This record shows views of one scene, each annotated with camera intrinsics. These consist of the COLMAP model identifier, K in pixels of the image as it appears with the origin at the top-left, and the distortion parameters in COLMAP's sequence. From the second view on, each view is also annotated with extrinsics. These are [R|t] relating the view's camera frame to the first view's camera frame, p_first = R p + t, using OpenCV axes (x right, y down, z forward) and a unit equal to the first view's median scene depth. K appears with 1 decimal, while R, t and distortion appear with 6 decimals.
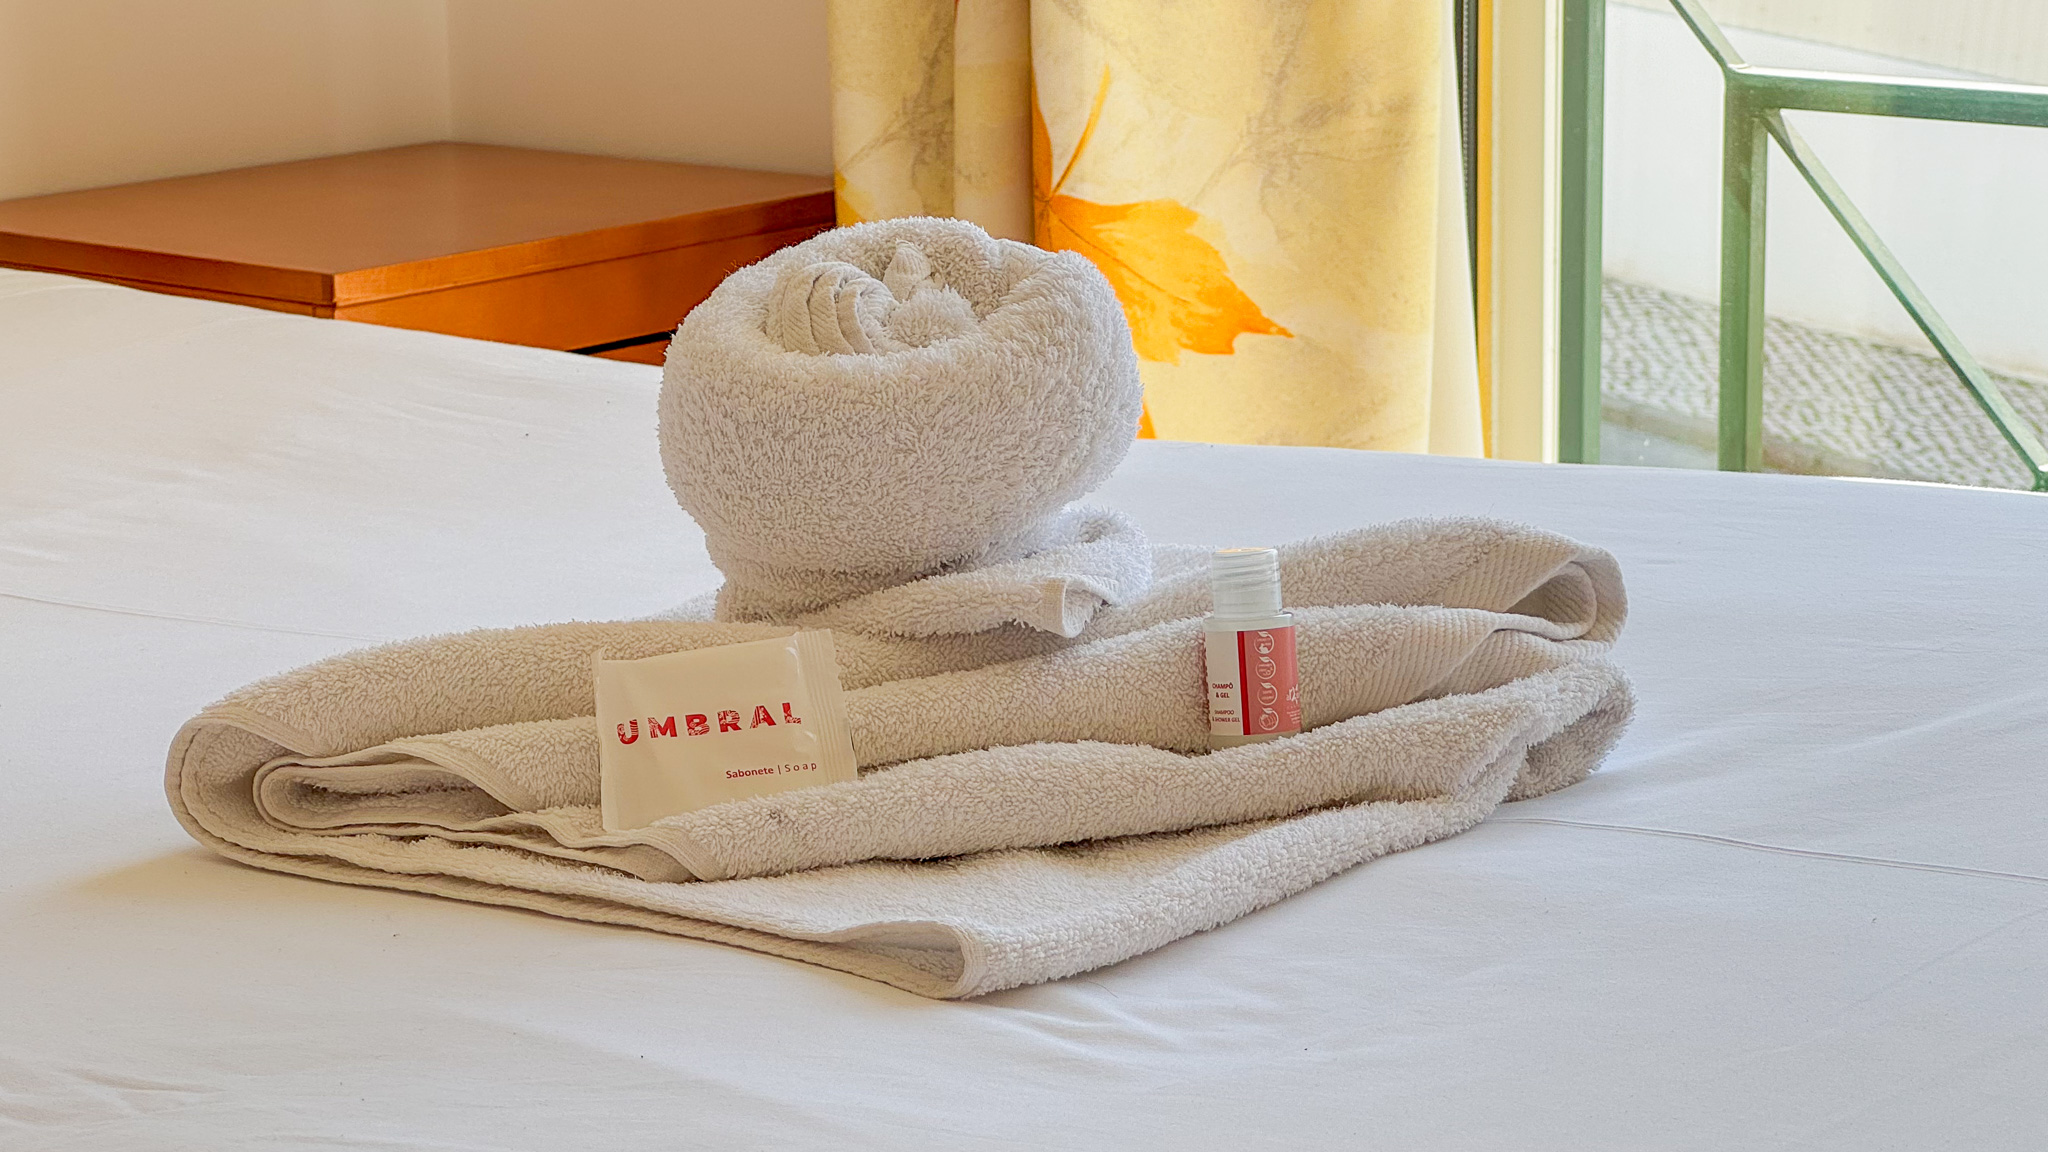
lens RADIAL K [[4769.5, 0, 1024.0], [0, 4769.5, 576.0], [0, 0, 1]] dist [0.024448, 0.096416]
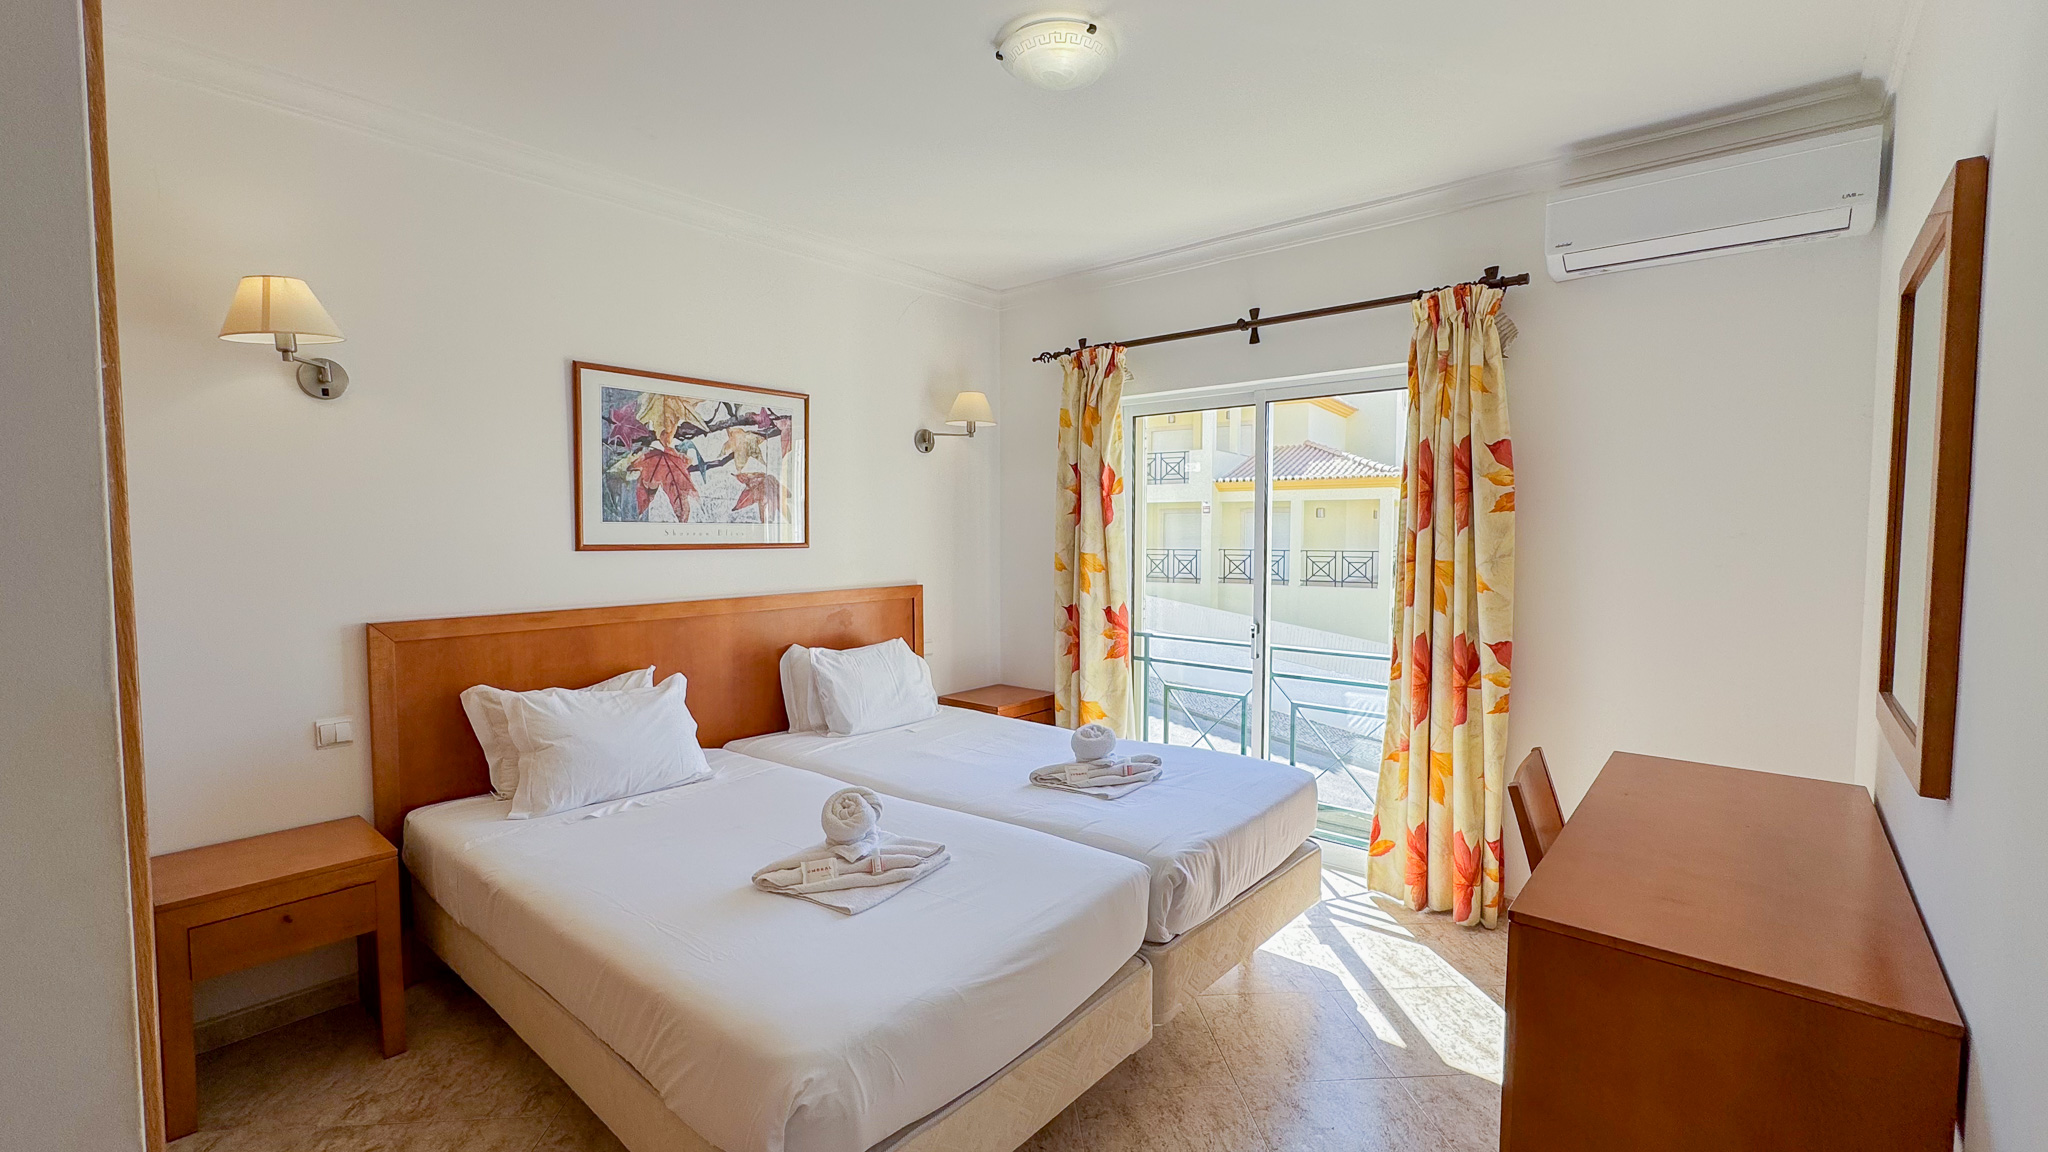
lens RADIAL K [[876.9, 0, 1024.0], [0, 876.9, 576.0], [0, 0, 1]] dist [-0.000626, 0.000093]
pose [[0.999703, 0.017247, 0.017231, -0.230815], [-0.014399, 0.988031, -0.153579, -0.103901], [-0.019673, 0.153285, 0.987986, -1.034629]]
